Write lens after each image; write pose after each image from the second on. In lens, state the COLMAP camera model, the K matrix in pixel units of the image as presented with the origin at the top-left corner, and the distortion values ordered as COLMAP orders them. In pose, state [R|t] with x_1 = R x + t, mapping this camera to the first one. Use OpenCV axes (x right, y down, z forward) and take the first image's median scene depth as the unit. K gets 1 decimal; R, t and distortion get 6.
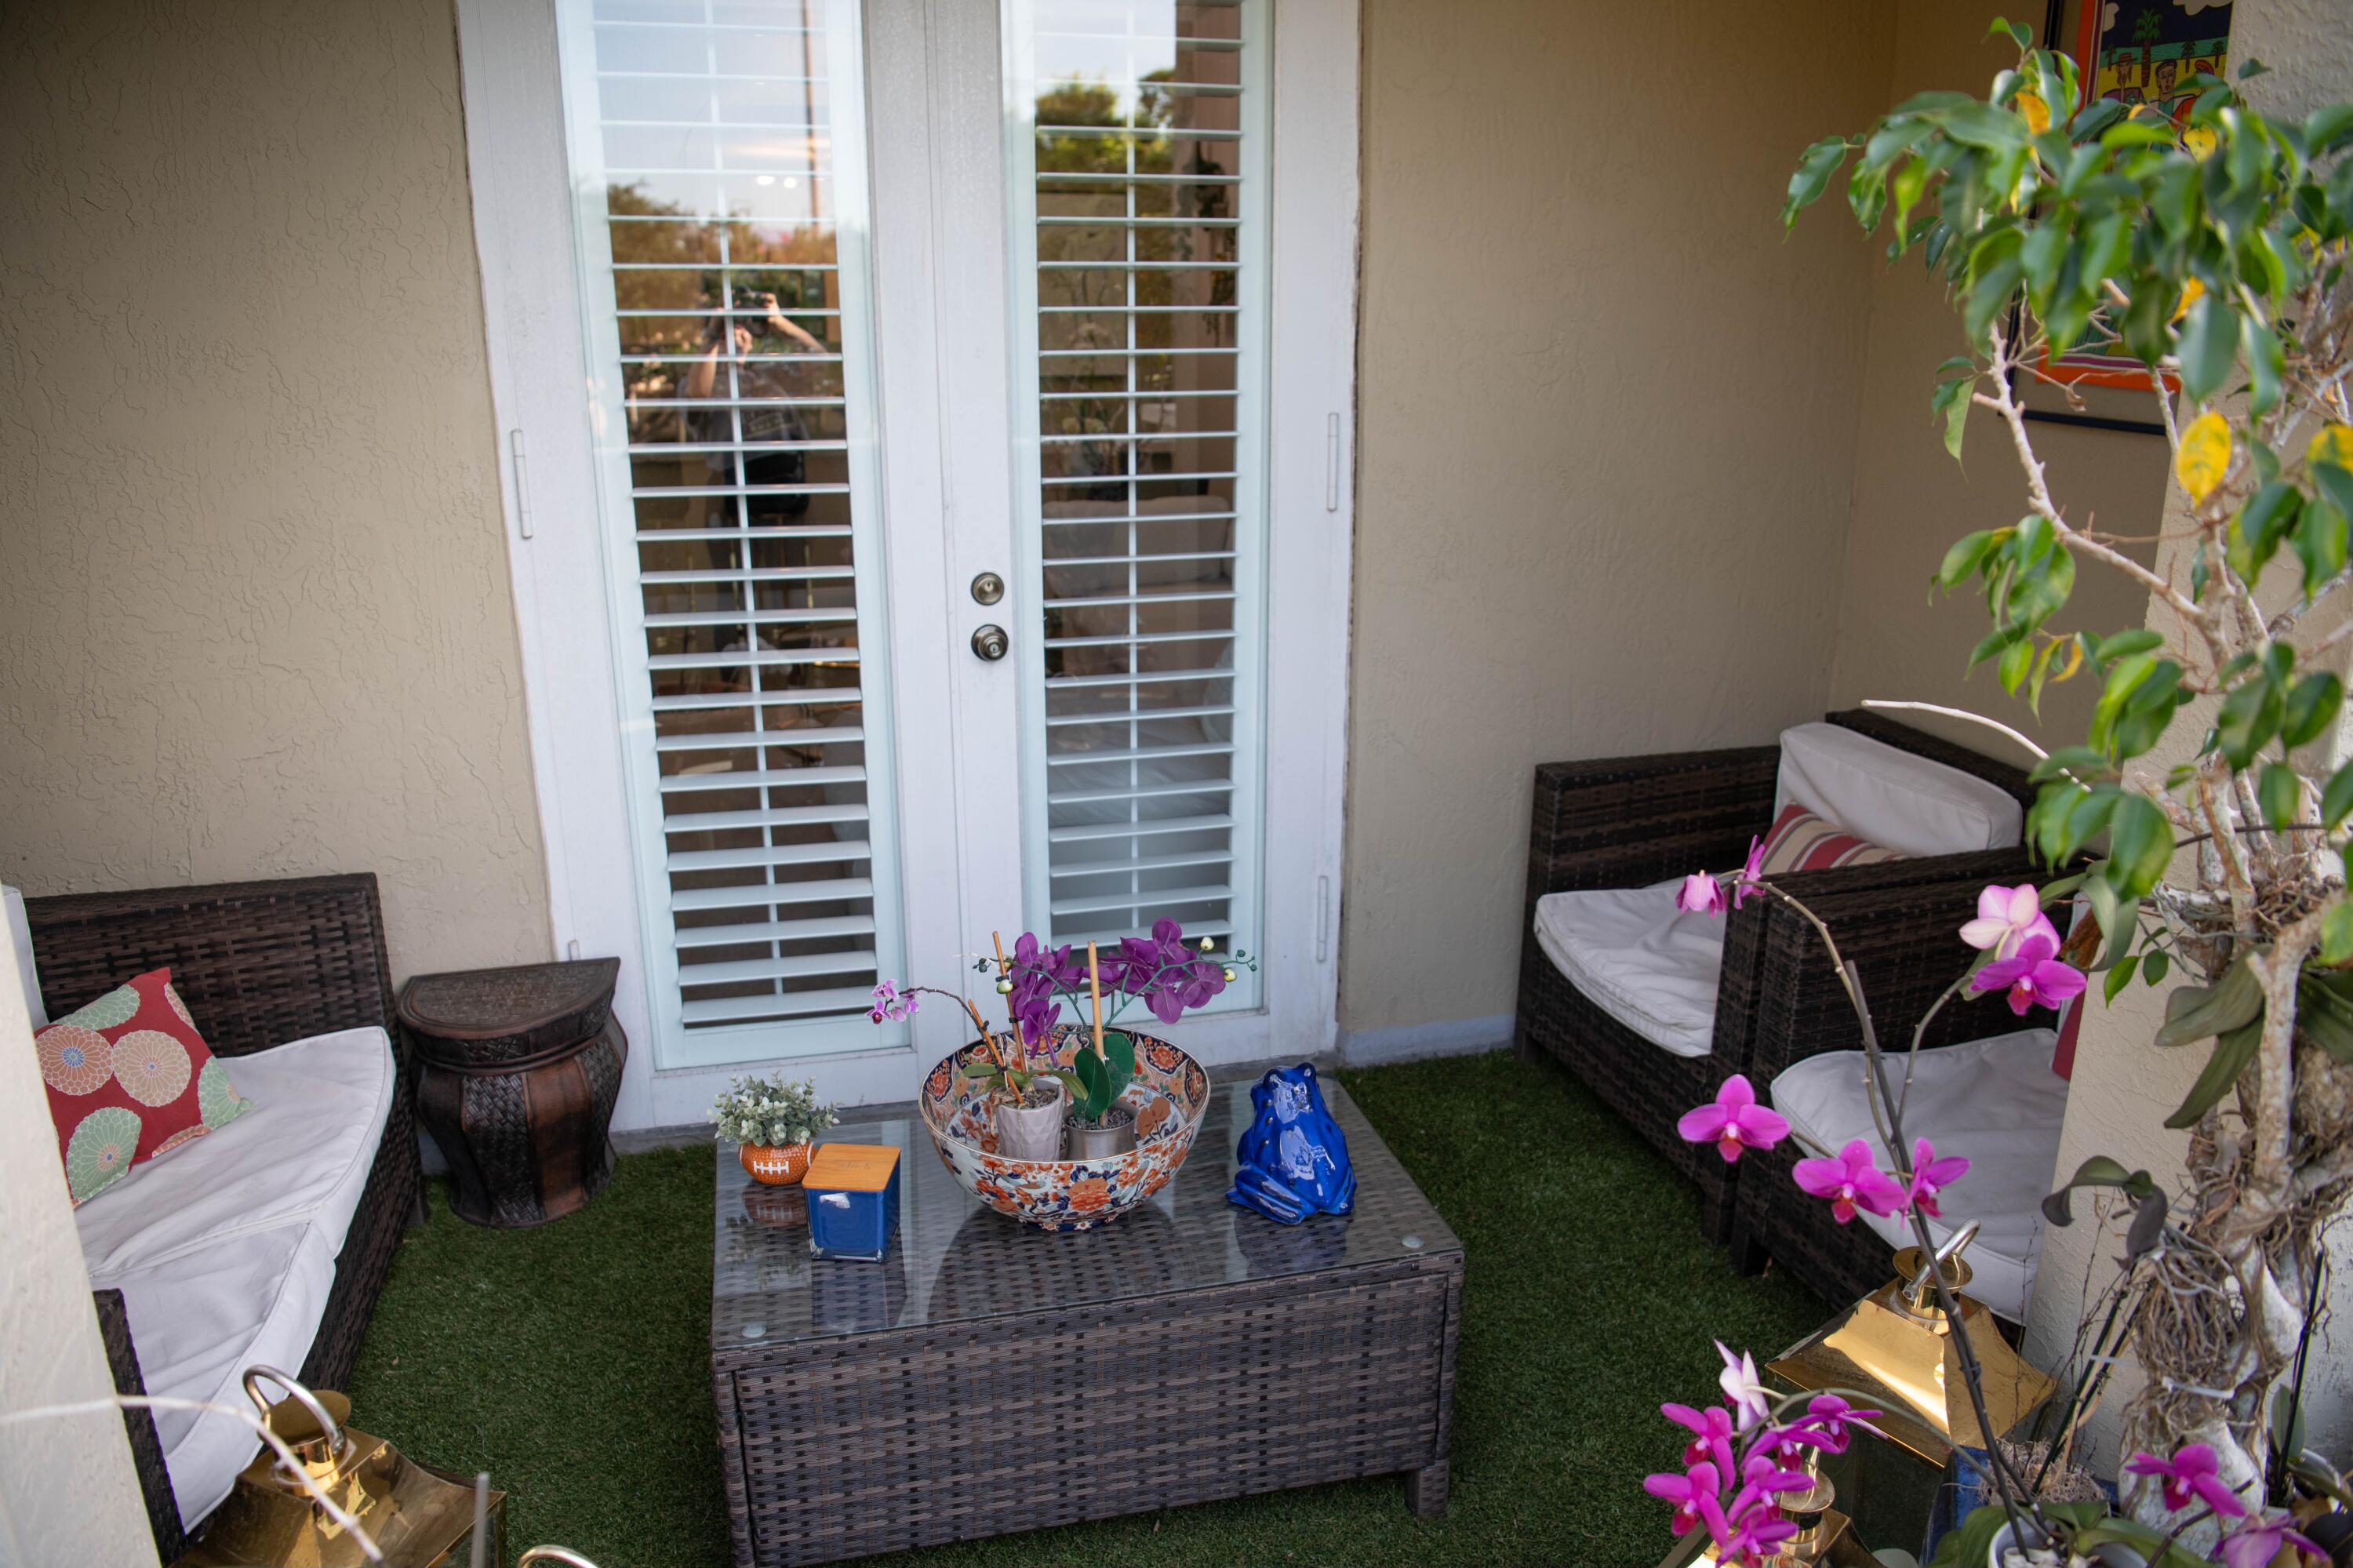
lens RADIAL K [[1644.4, 0, 1171.9], [0, 1644.4, 812.2], [0, 0, 1]] dist [-0.070180, 0.021593]
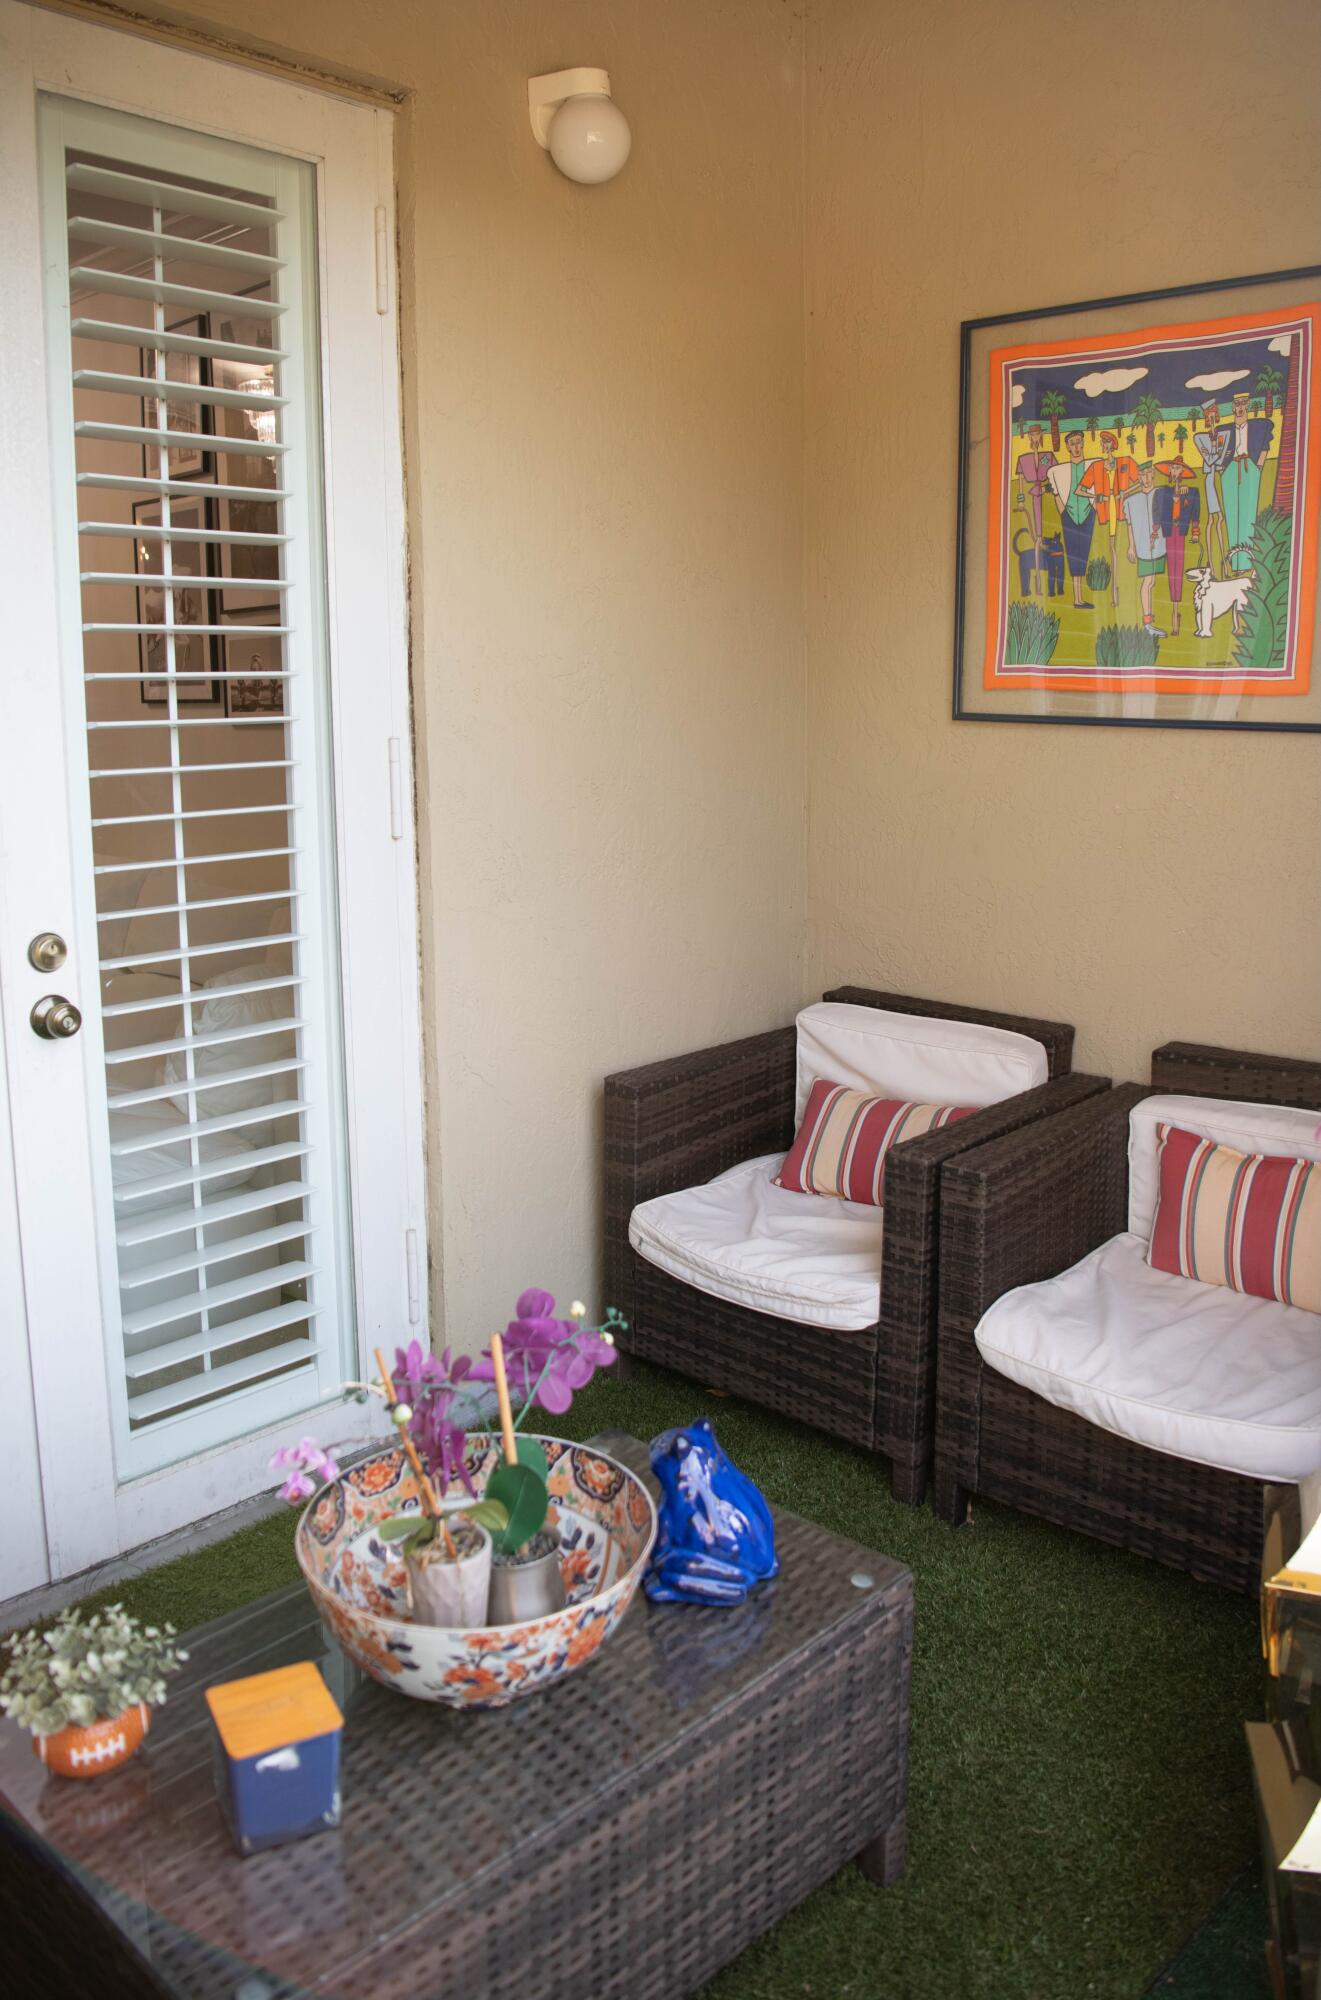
lens RADIAL K [[1544.3, 0, 660.7], [0, 1544.3, 914.8], [0, 0, 1]] dist [-0.063743, 0.011553]
pose [[0.841939, -0.081796, 0.533336, -0.268690], [0.162188, 0.981097, -0.105566, -0.023643], [-0.514620, 0.175380, 0.839290, 0.193569]]
